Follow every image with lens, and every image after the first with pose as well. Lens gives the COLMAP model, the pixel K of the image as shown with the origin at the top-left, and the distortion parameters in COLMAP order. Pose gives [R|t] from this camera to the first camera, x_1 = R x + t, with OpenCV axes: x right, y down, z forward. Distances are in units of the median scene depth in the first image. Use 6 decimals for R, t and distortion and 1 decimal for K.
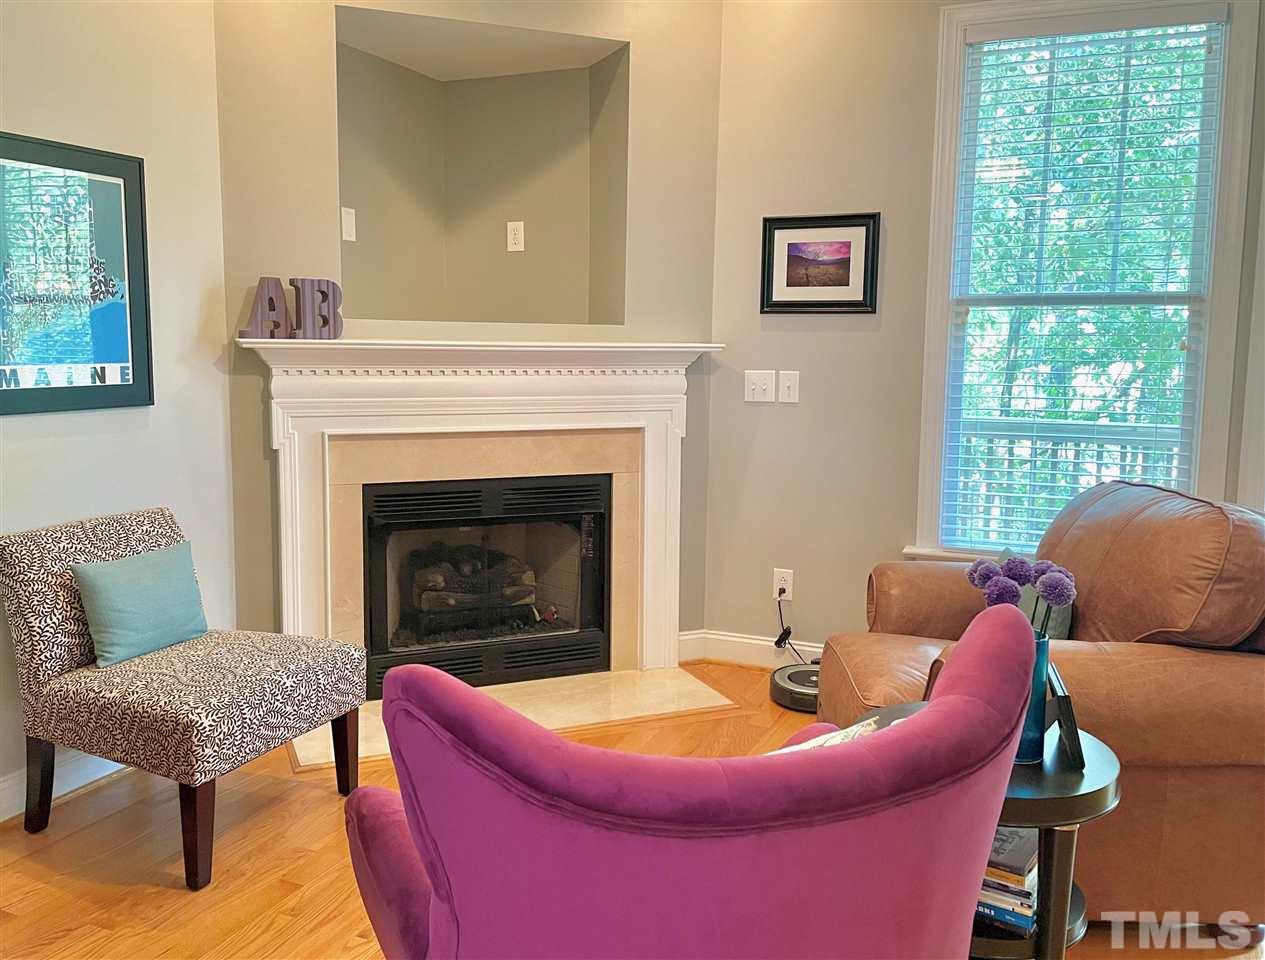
lens RADIAL K [[1066.7, 0, 619.6], [0, 1066.7, 464.9], [0, 0, 1]] dist [0.089638, -0.091762]
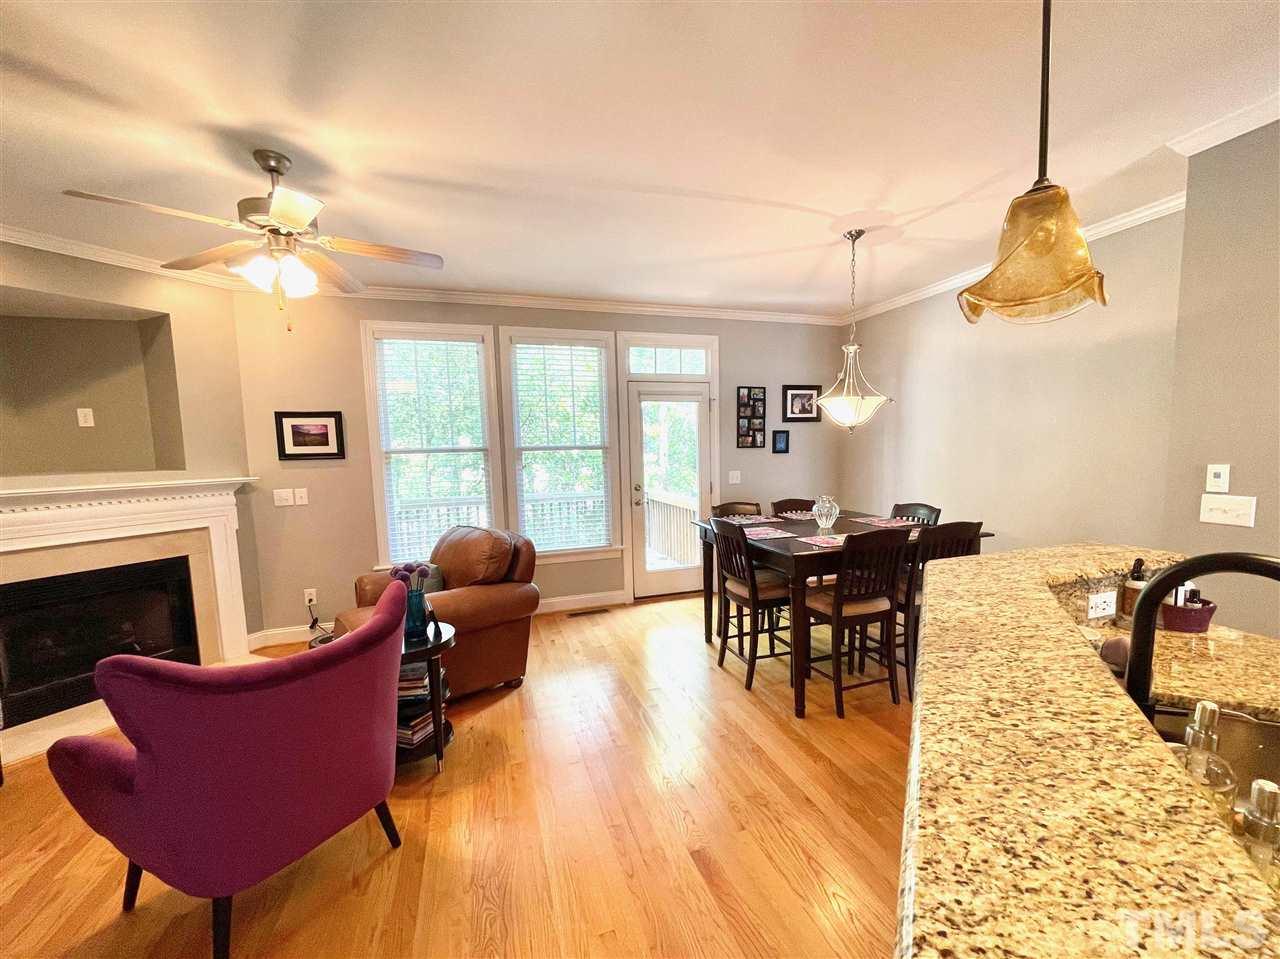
lens RADIAL K [[538.4, 0, 666.4], [0, 538.4, 503.4], [0, 0, 1]] dist [-0.003405, 0.000034]
pose [[0.730693, -0.098429, 0.675573, -0.023155], [0.111794, 0.993446, 0.023826, -0.010817], [-0.673491, 0.058116, 0.736908, -0.207010]]
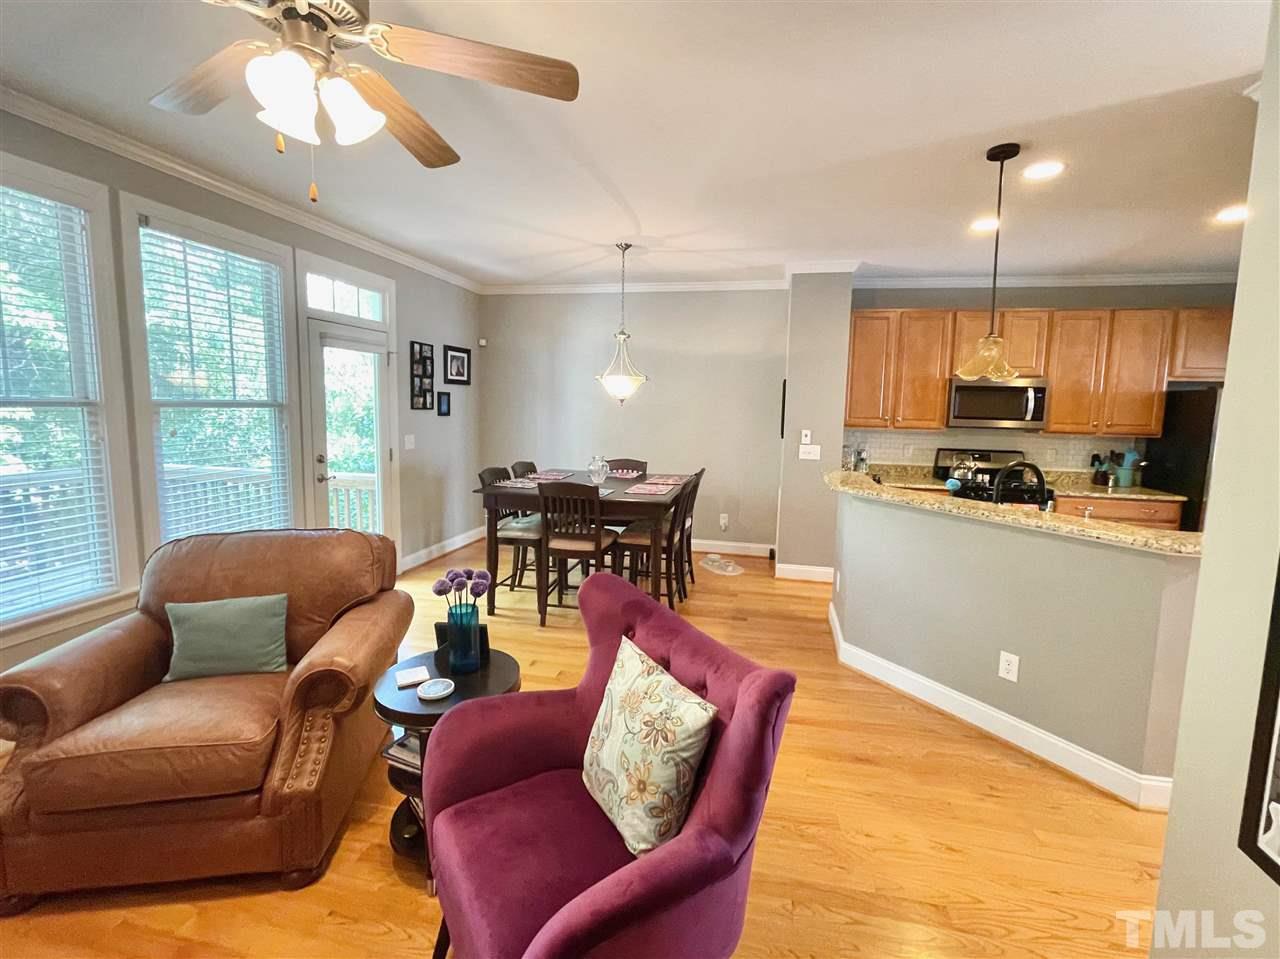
lens RADIAL K [[551.5, 0, 663.7], [0, 551.5, 463.7], [0, 0, 1]] dist [-0.004401, 0.000048]
pose [[-0.218612, -0.118918, 0.968539, -0.328463], [0.091781, 0.985641, 0.141734, -0.107763], [-0.971486, 0.119878, -0.204558, 0.427184]]
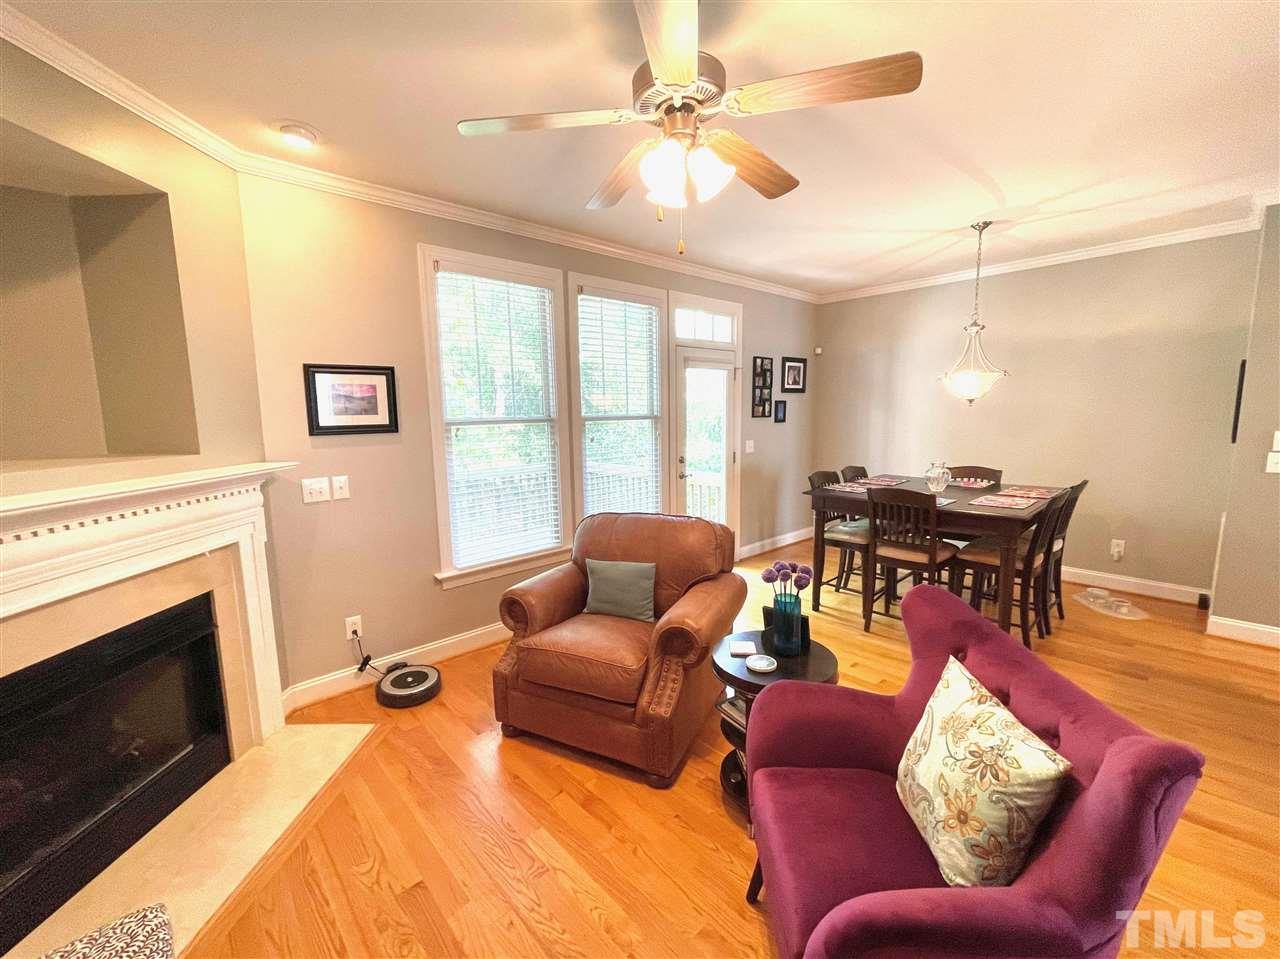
lens RADIAL K [[532.1, 0, 640.0], [0, 532.1, 479.5], [0, 0, 1]] dist [-0.001831, 0.000000]
pose [[0.404210, -0.136033, 0.904494, -0.346722], [0.131135, 0.987282, 0.089881, -0.107766], [-0.905217, 0.082280, 0.416908, 0.417996]]
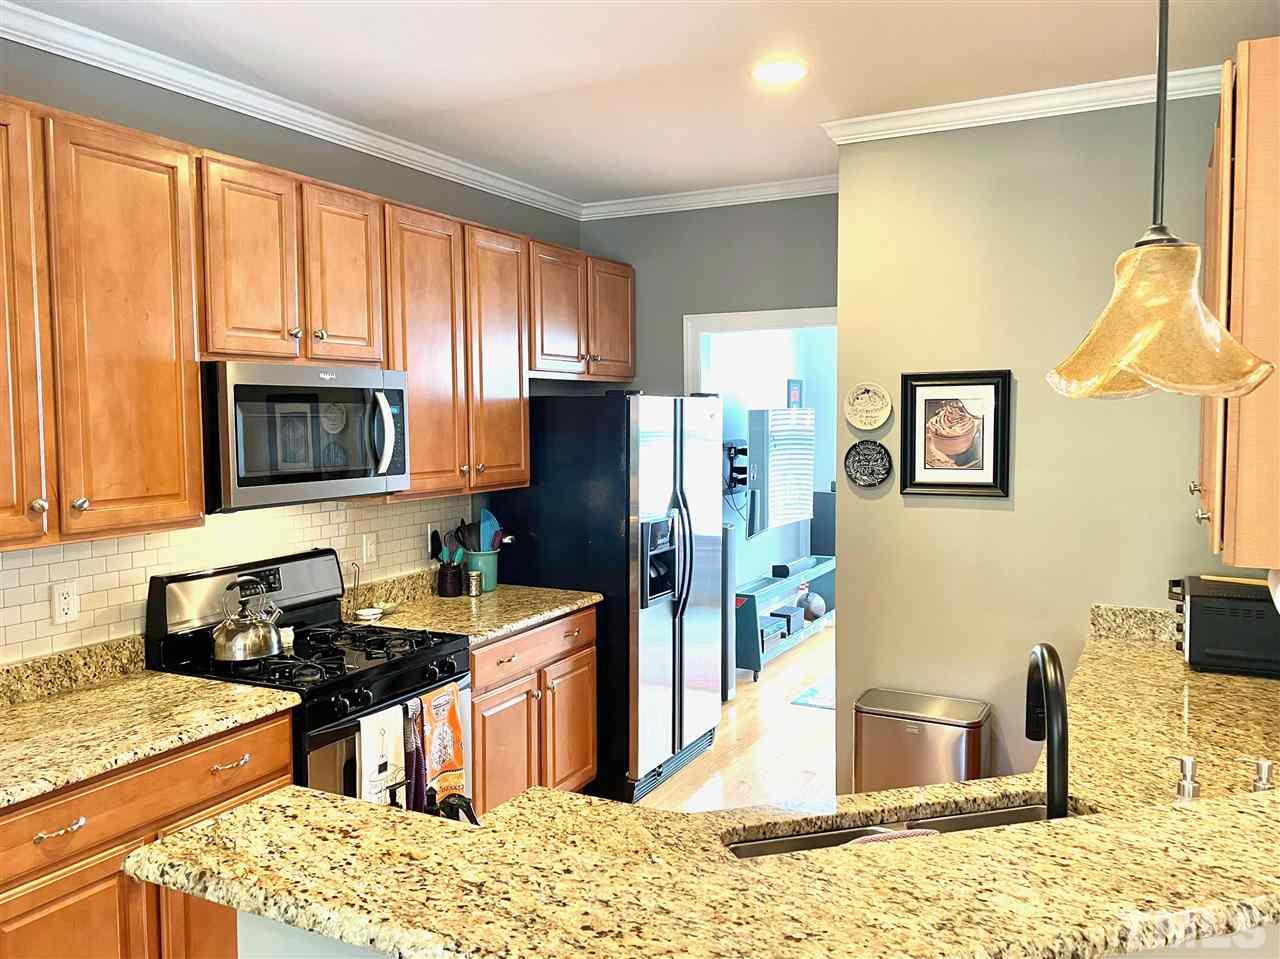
lens RADIAL K [[1021.6, 0, 619.0], [0, 1021.6, 468.5], [0, 0, 1]] dist [0.031964, -0.009874]
pose [[-0.997407, -0.006051, 0.071715, 0.448616], [0.006680, 0.984373, 0.175971, -0.116879], [-0.071659, 0.175994, -0.981780, 0.238757]]
